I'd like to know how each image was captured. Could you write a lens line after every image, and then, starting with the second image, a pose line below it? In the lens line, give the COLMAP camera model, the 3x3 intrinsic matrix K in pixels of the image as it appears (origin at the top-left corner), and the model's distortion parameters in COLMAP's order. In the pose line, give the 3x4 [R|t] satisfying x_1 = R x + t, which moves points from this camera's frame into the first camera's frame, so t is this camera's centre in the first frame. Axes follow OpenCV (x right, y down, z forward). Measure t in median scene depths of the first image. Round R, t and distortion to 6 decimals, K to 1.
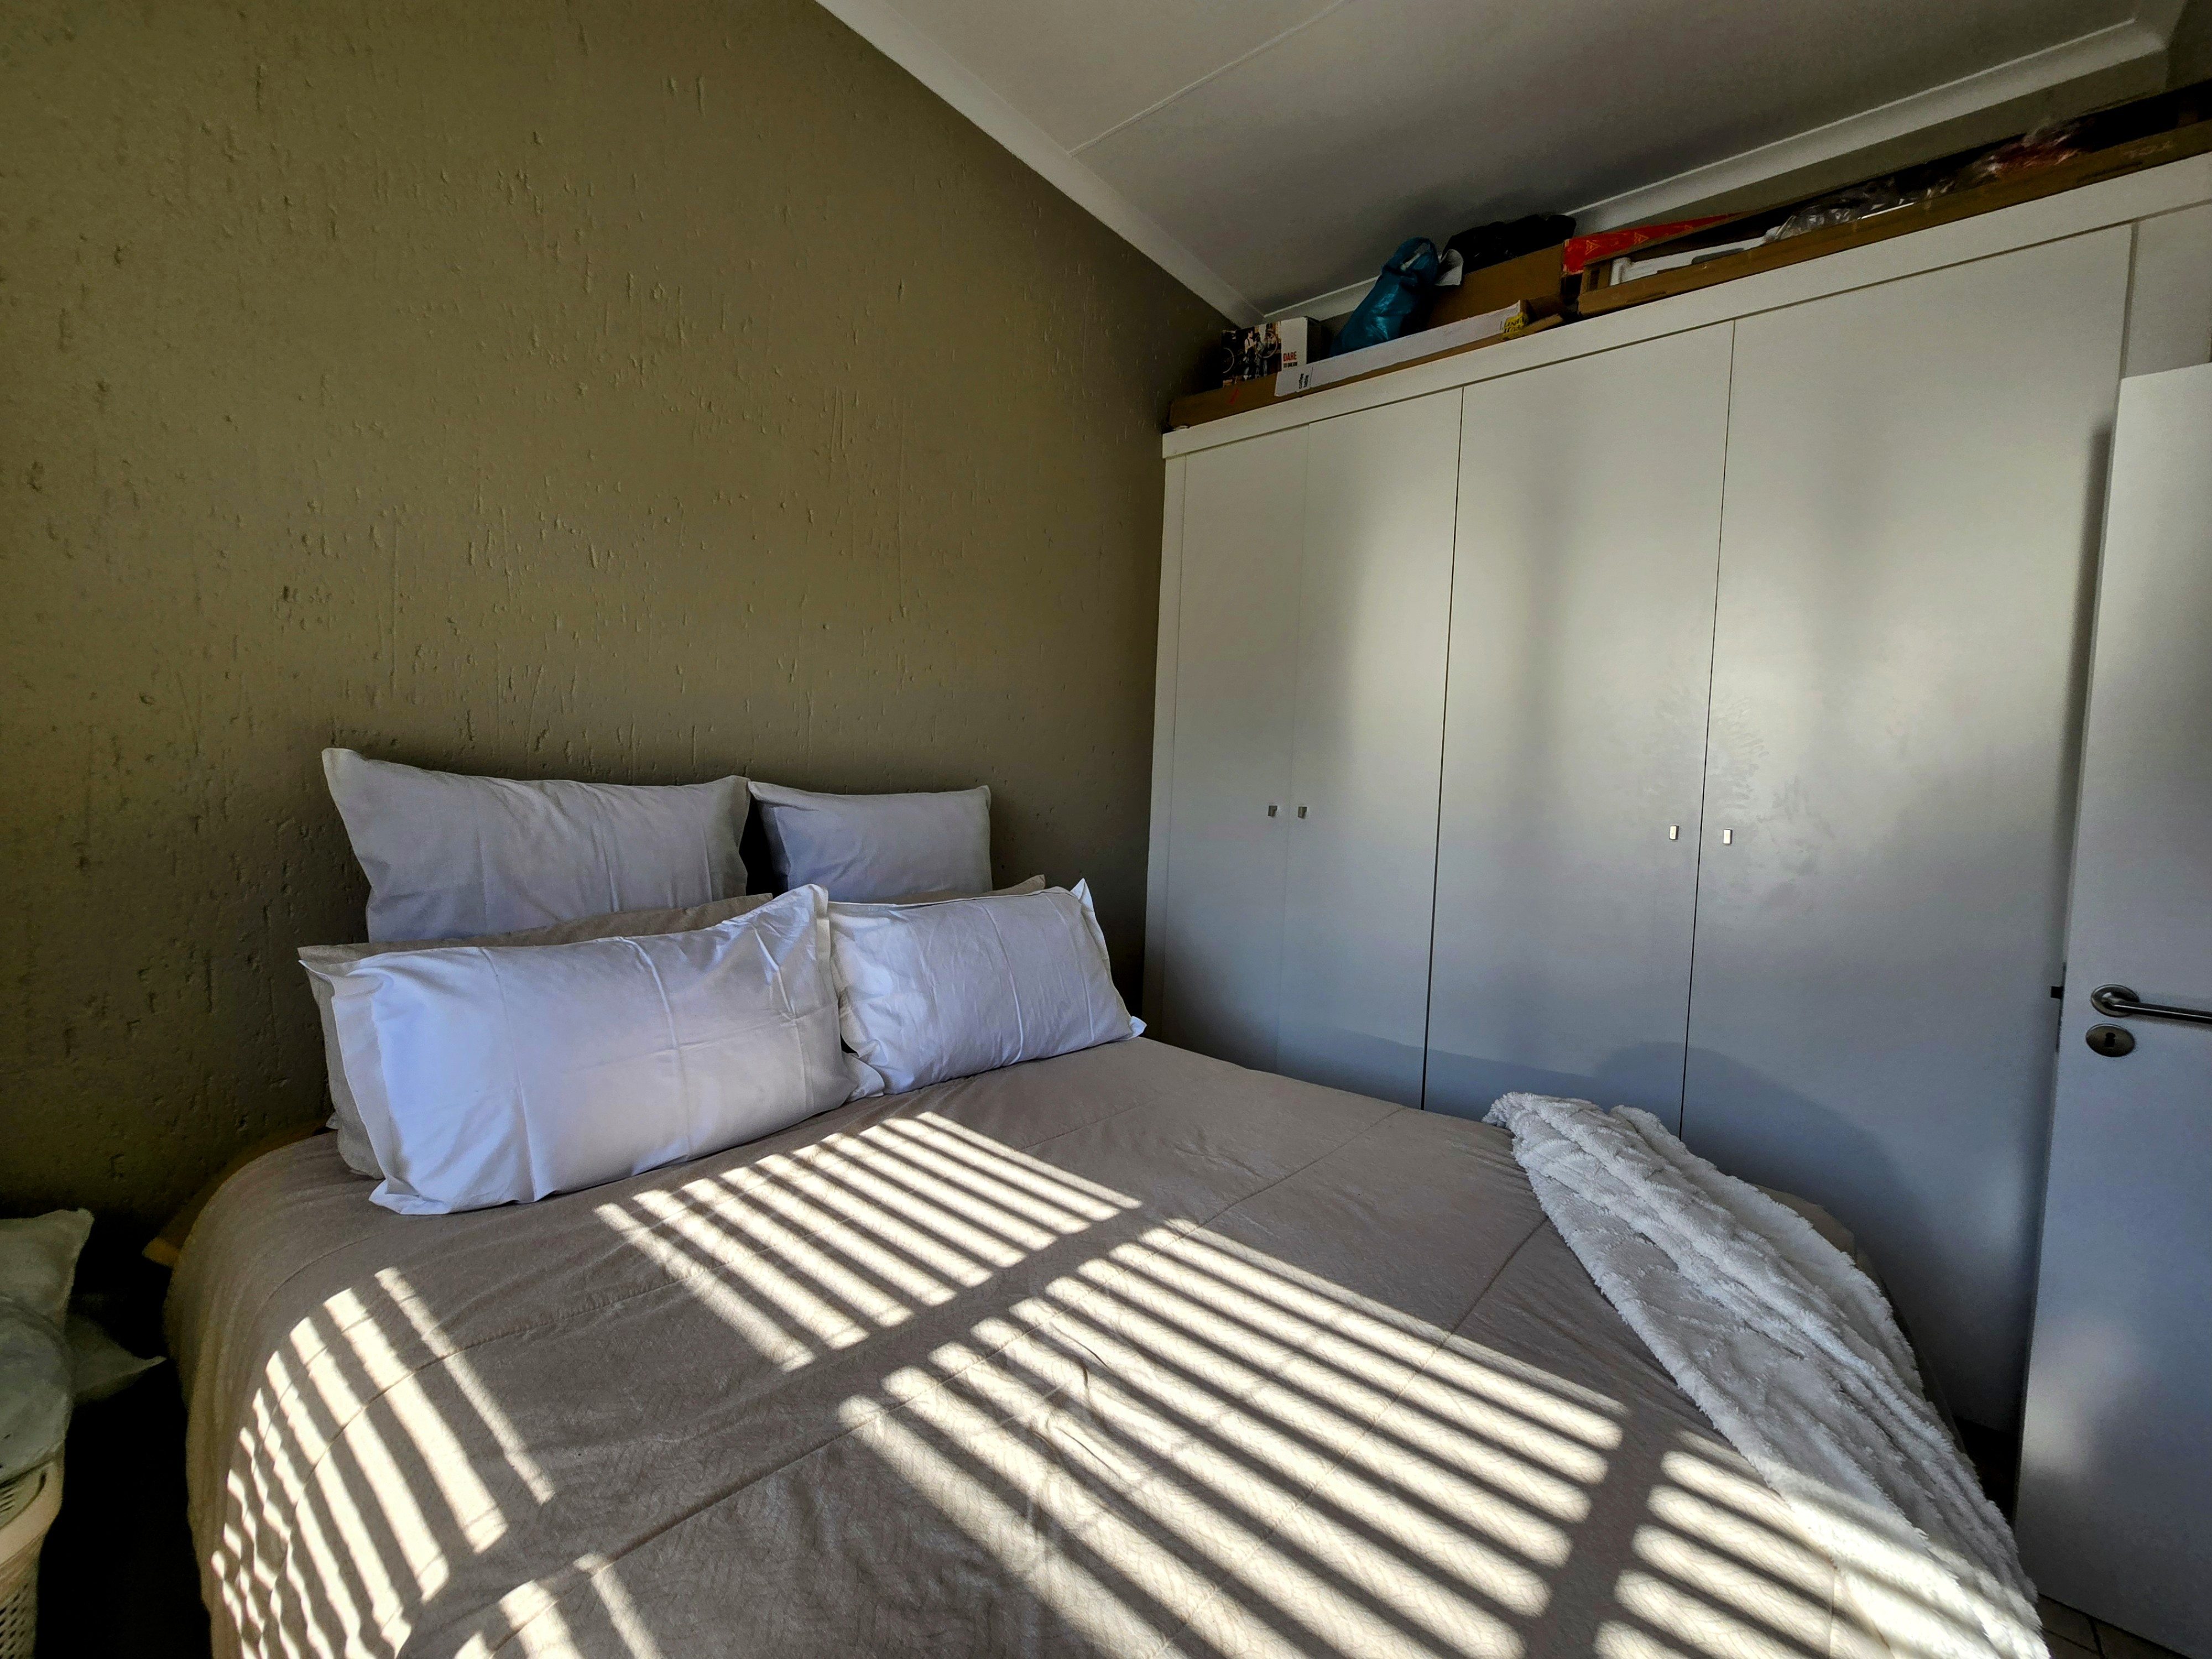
lens RADIAL K [[904.5, 0, 1094.4], [0, 904.5, 824.1], [0, 0, 1]] dist [-0.003514, 0.000730]
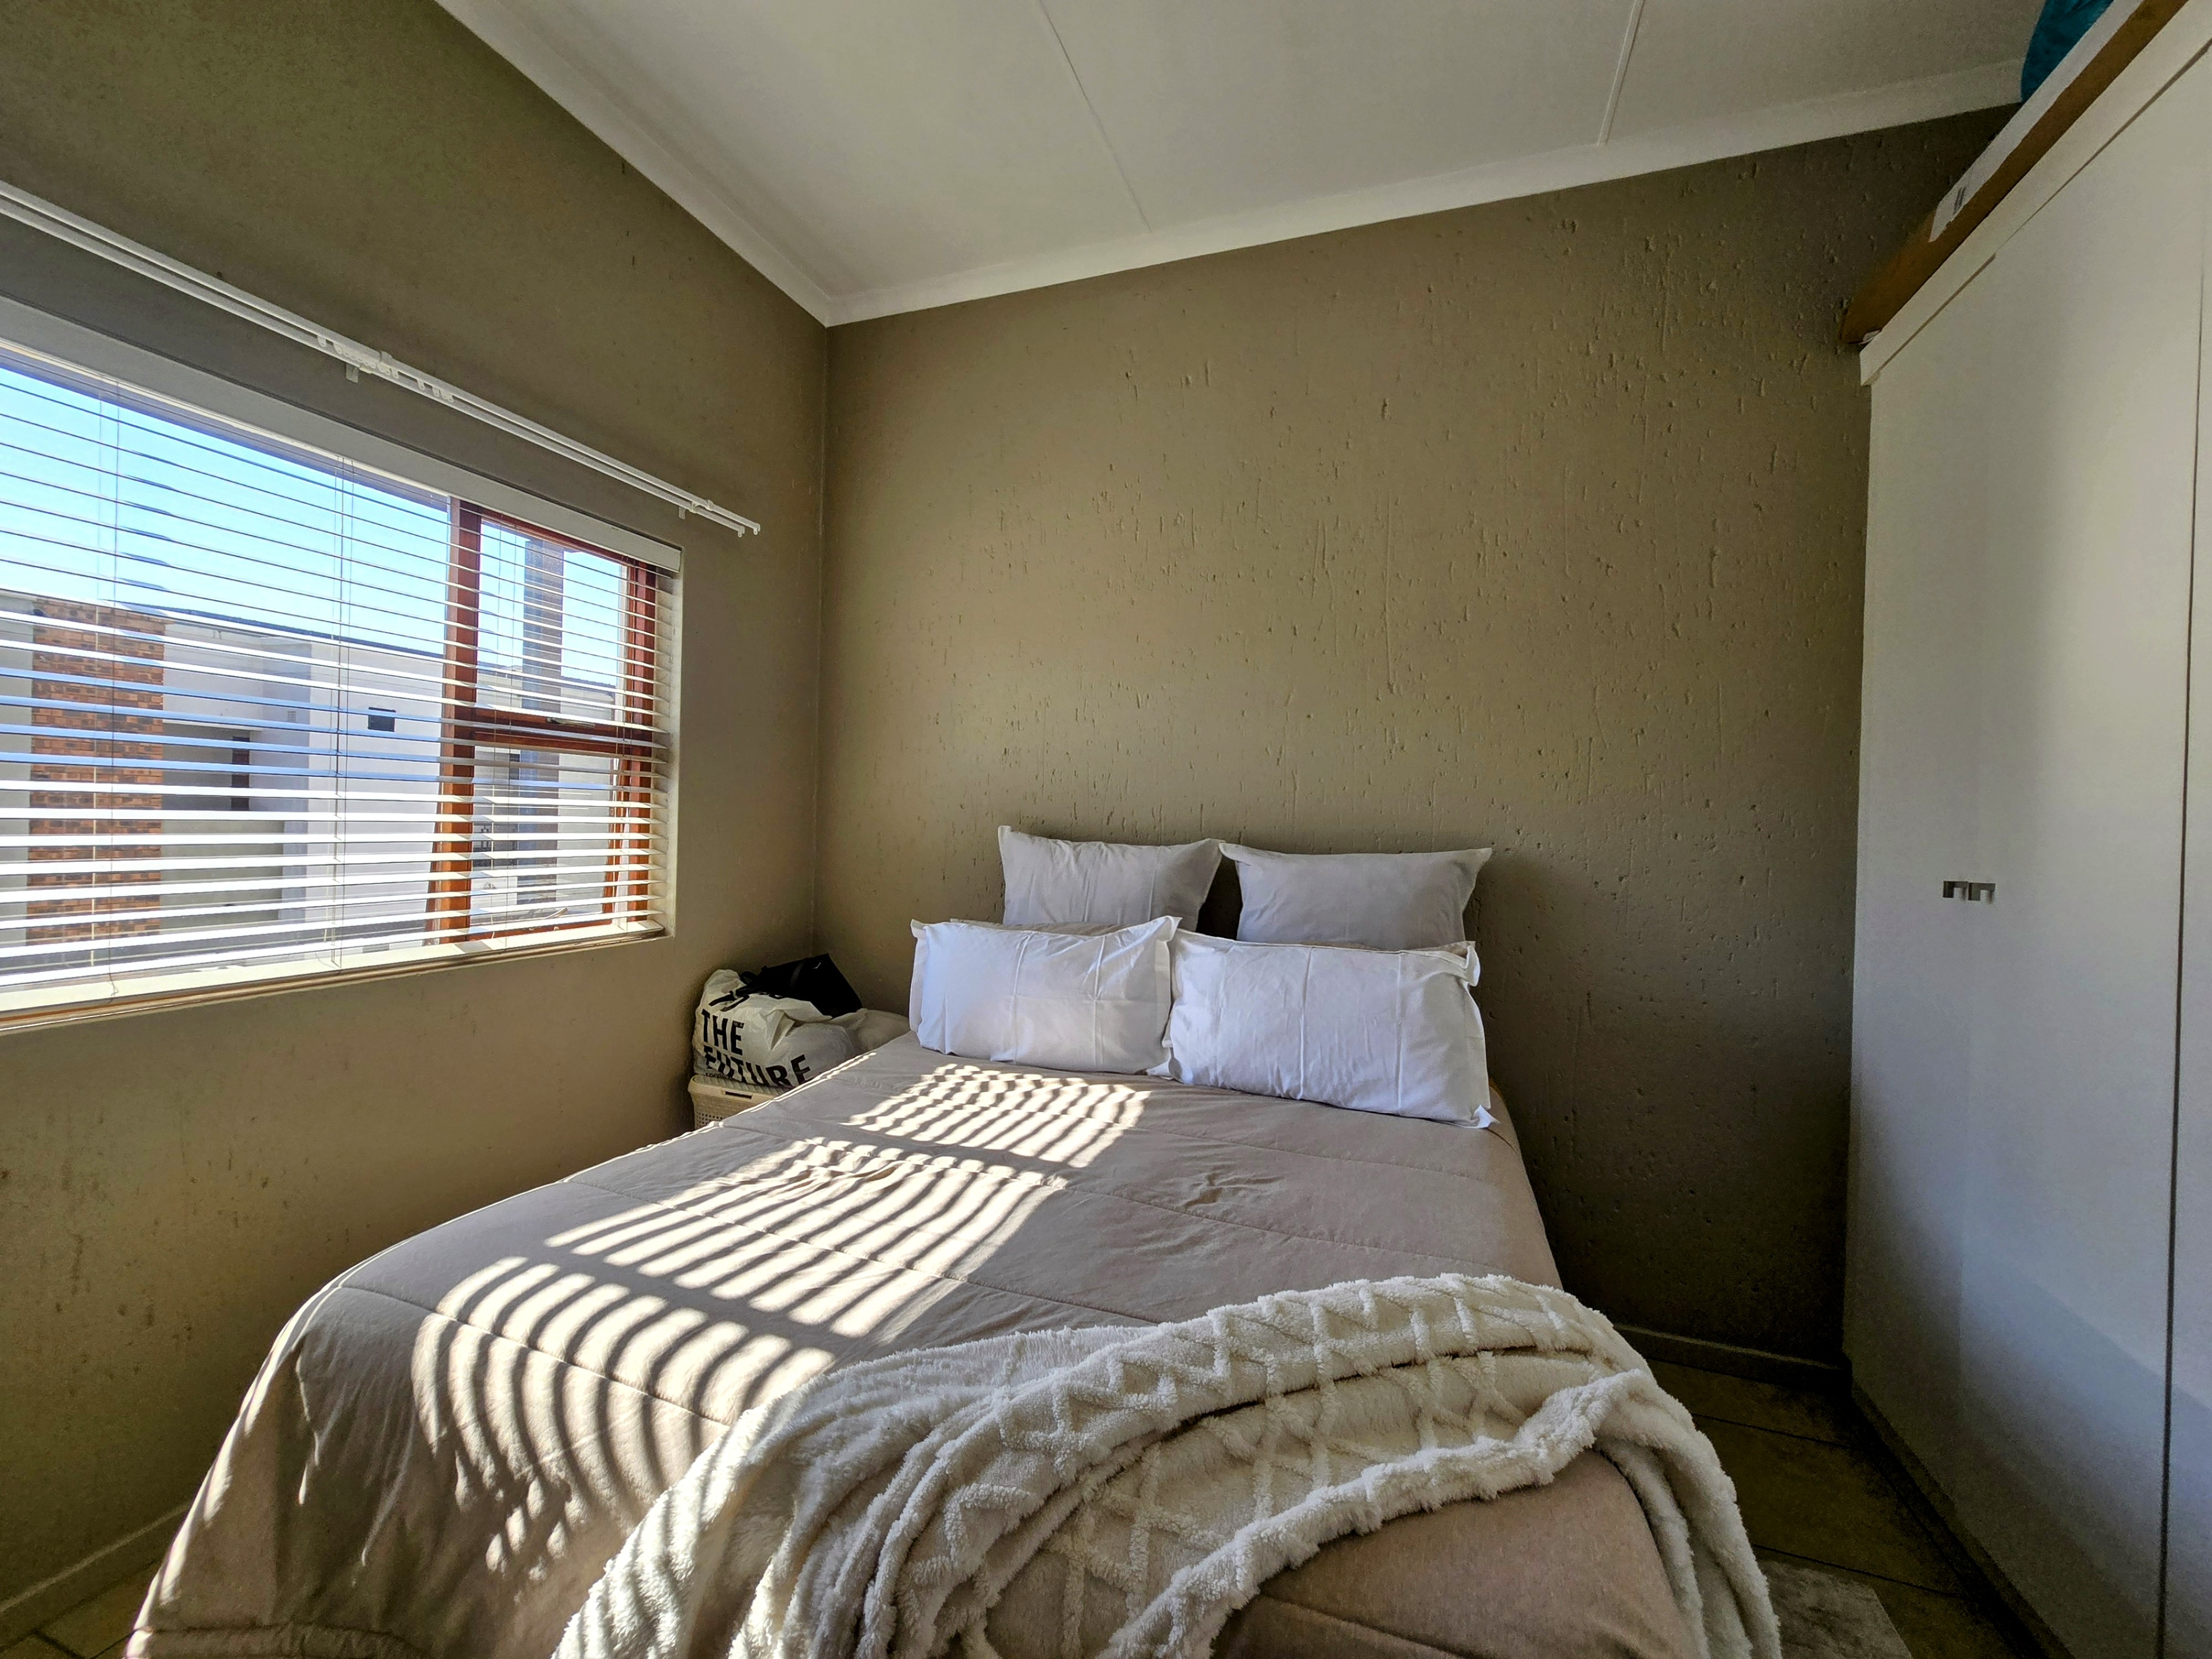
lens RADIAL K [[904.5, 0, 1103.2], [0, 904.5, 819.8], [0, 0, 1]] dist [-0.003514, 0.000730]
pose [[0.361284, -0.035374, -0.931785, 1.272057], [-0.050348, 0.997082, -0.057374, 0.007132], [0.931096, 0.067642, 0.358449, 0.550626]]
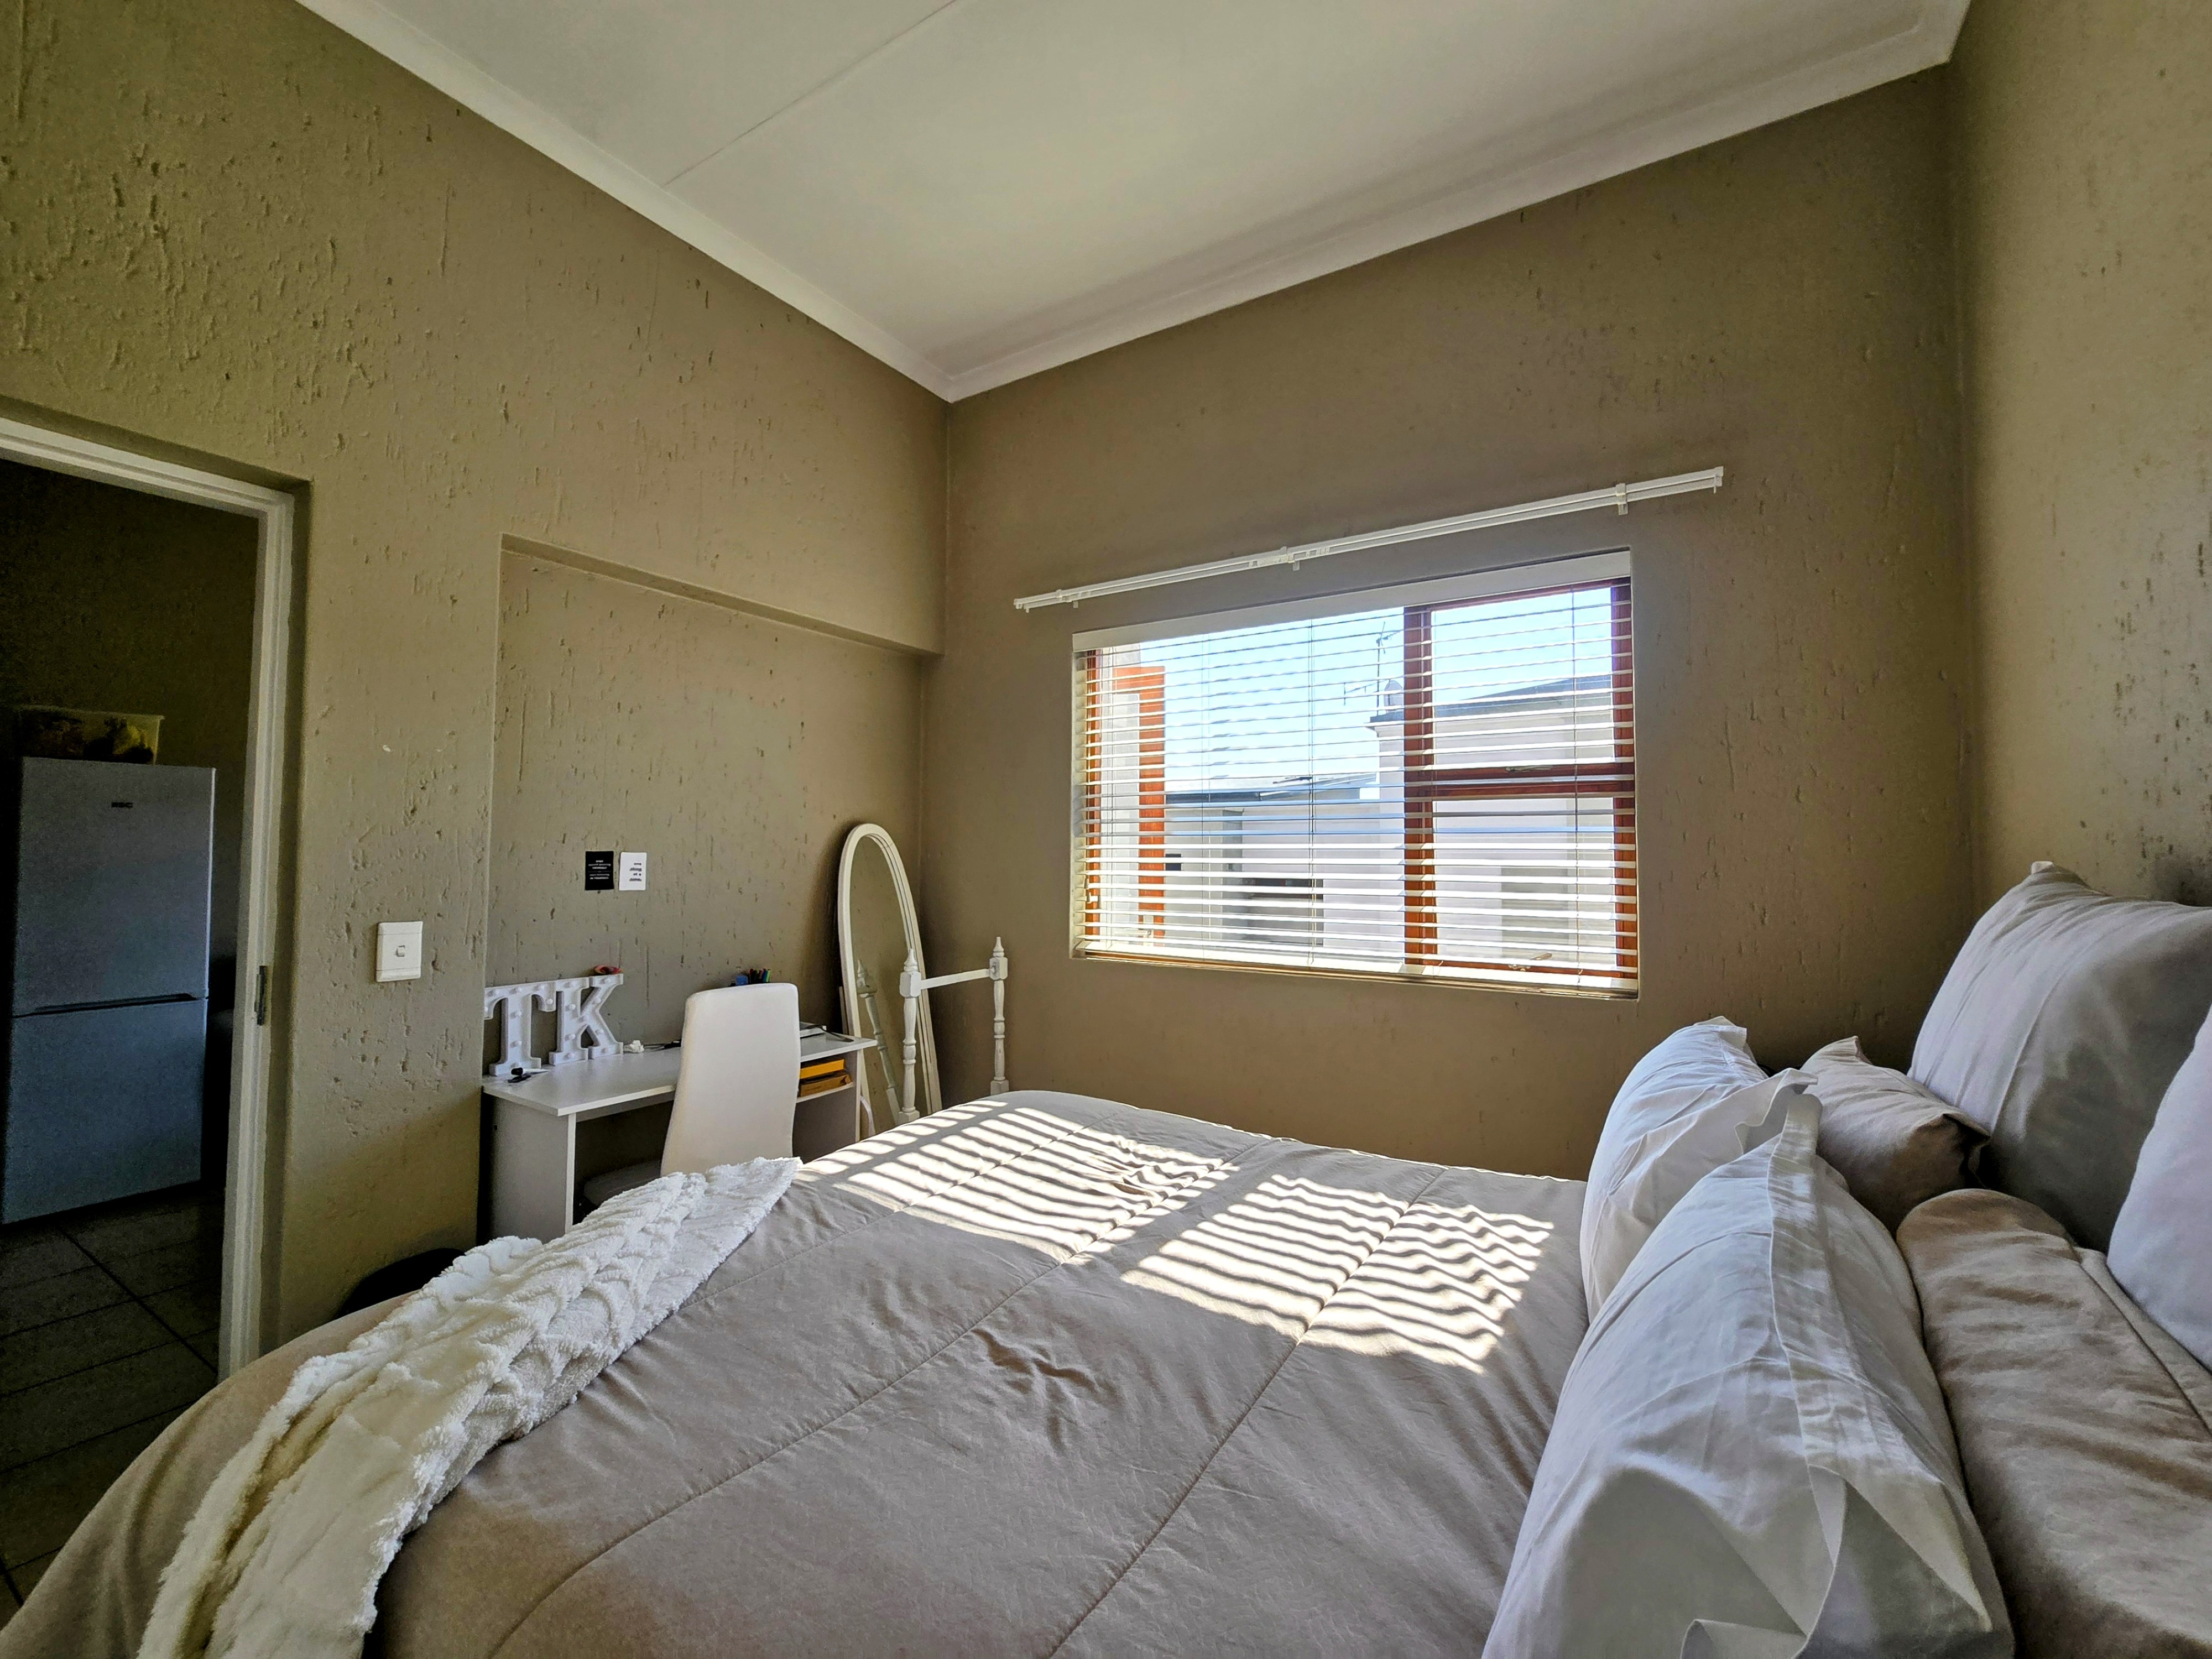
lens RADIAL K [[904.5, 0, 1102.6], [0, 904.5, 824.6], [0, 0, 1]] dist [-0.003514, 0.000730]
pose [[-0.987135, -0.057053, -0.149362, 0.251549], [-0.057564, 0.998341, -0.000899, -0.078608], [0.149166, 0.007710, -0.988782, 2.005098]]
